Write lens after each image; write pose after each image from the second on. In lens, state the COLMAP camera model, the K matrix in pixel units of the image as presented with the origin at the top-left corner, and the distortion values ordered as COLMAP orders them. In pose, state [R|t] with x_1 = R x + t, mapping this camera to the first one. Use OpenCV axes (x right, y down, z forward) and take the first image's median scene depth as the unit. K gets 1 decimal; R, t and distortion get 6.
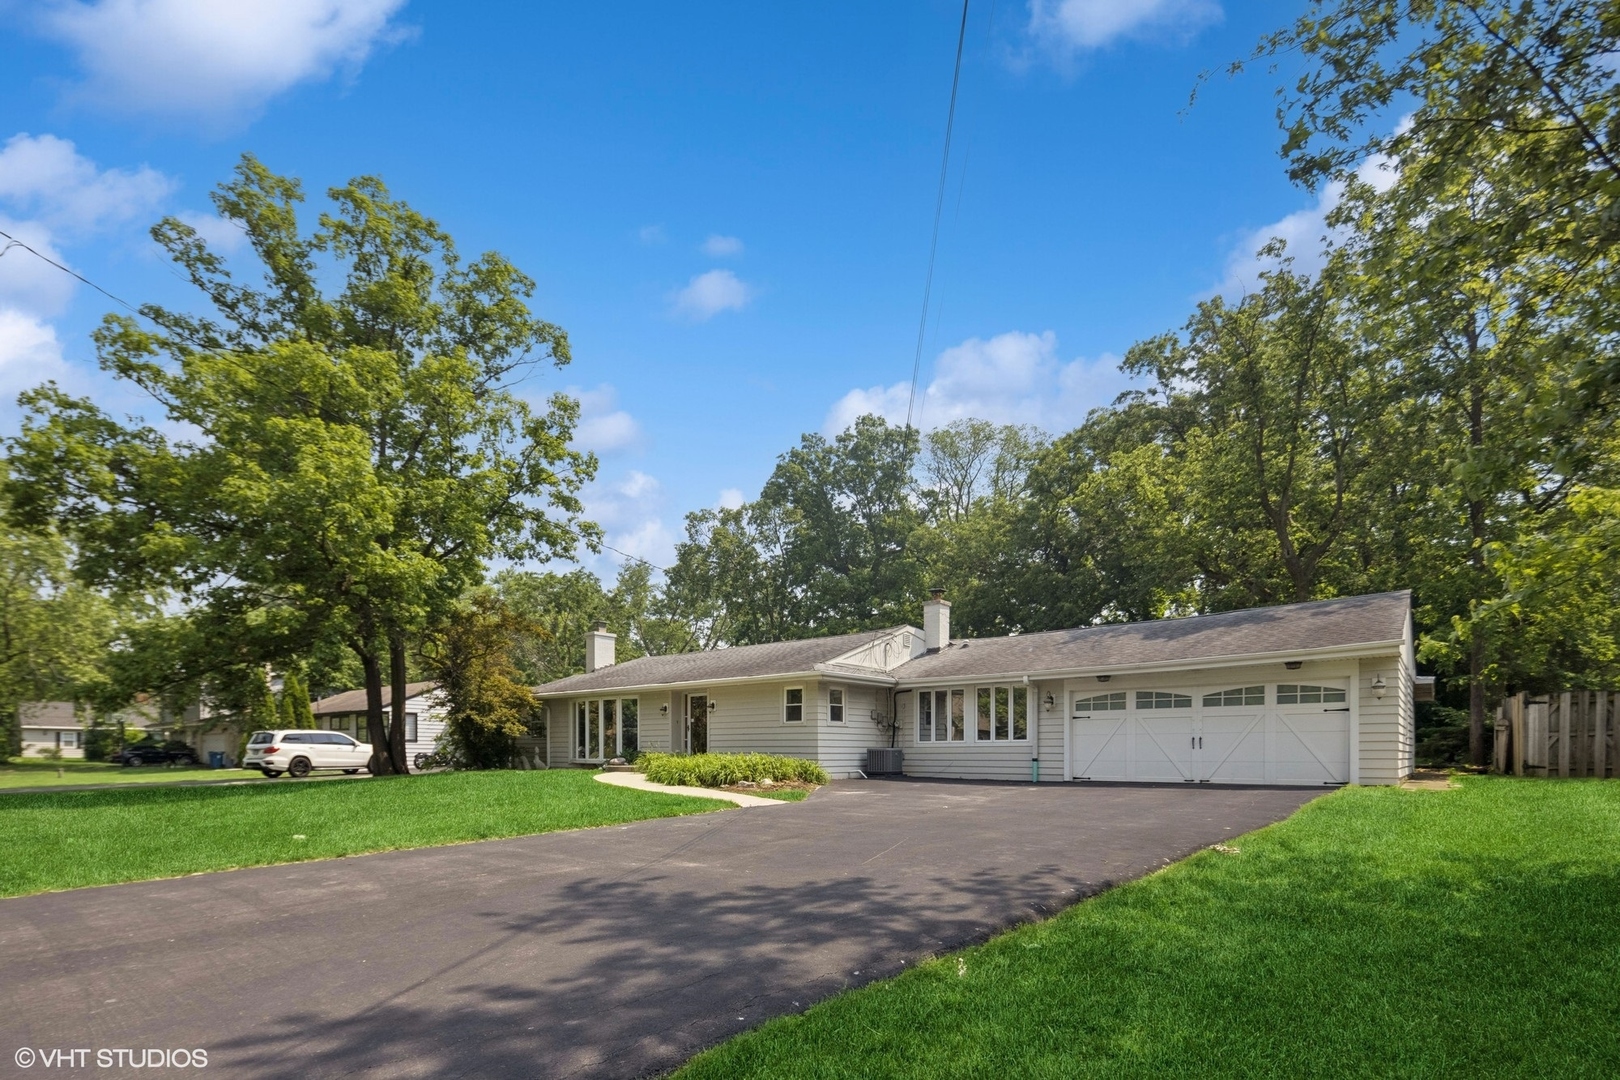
lens RADIAL K [[831.2, 0, 810.4], [0, 831.2, 542.4], [0, 0, 1]] dist [0.000582, 0.000201]
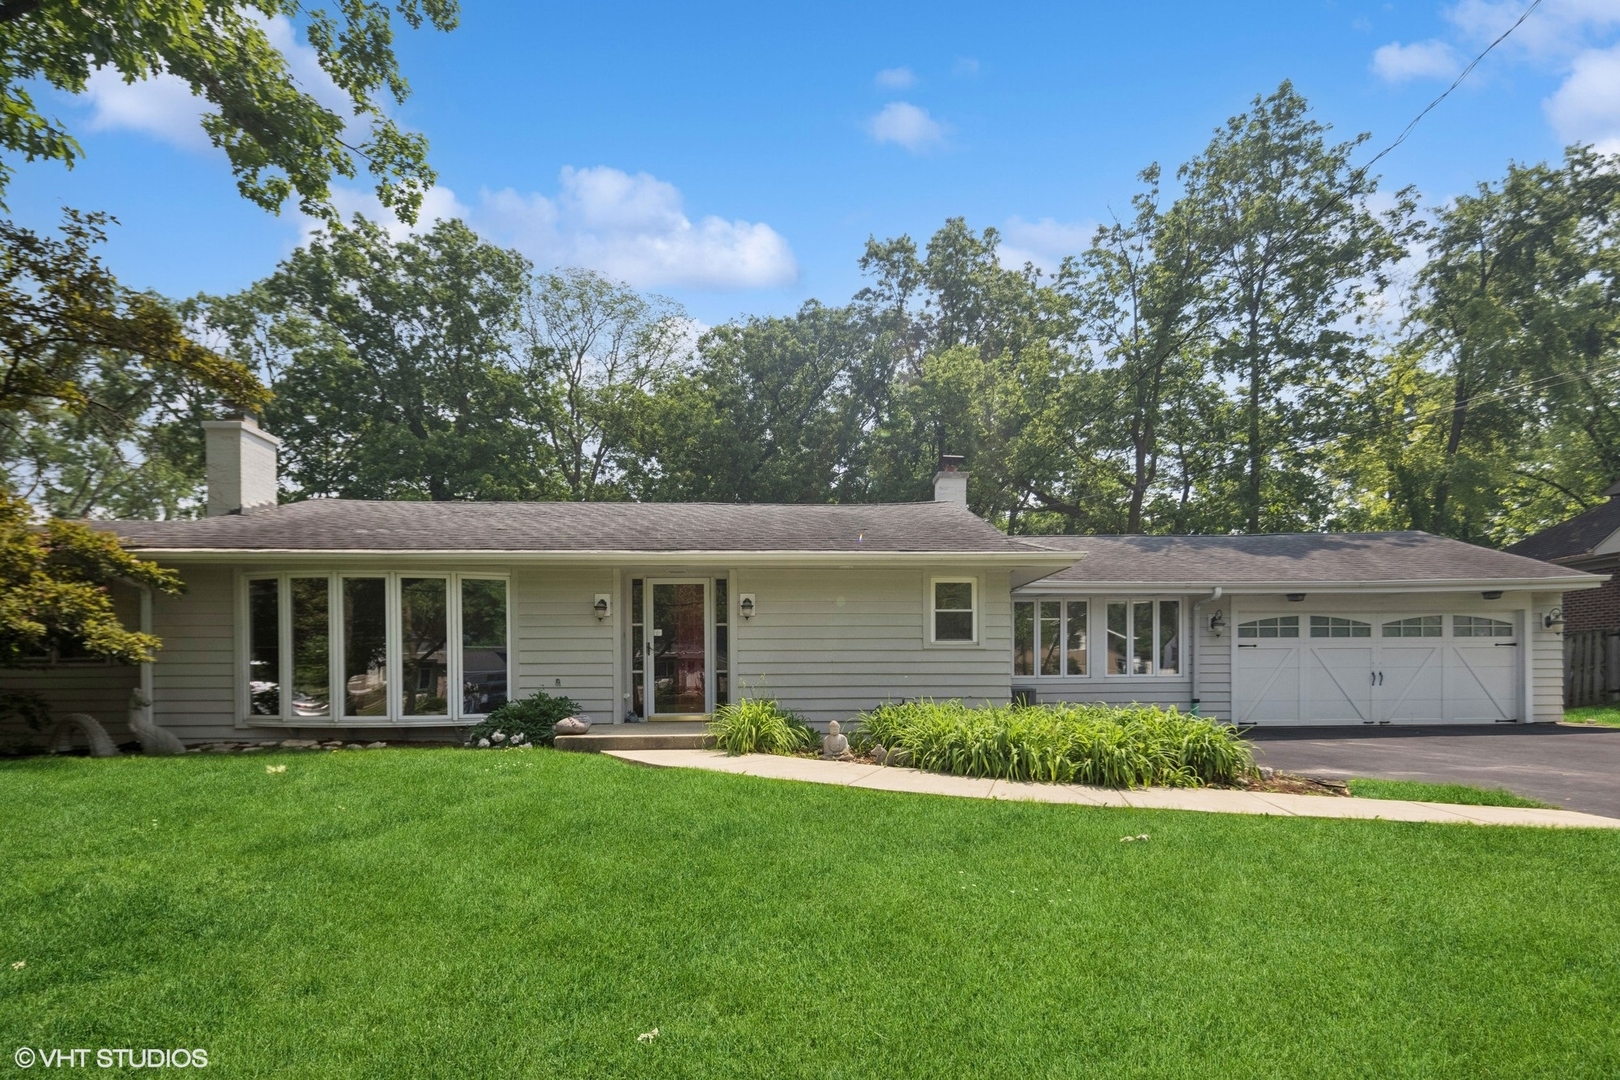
lens RADIAL K [[831.2, 0, 809.7], [0, 831.2, 537.7], [0, 0, 1]] dist [0.000582, 0.000201]
pose [[0.722416, 0.112674, 0.682216, -0.474444], [-0.164551, 0.986303, 0.011351, 0.160713], [-0.671593, -0.120459, 0.731062, 0.682800]]
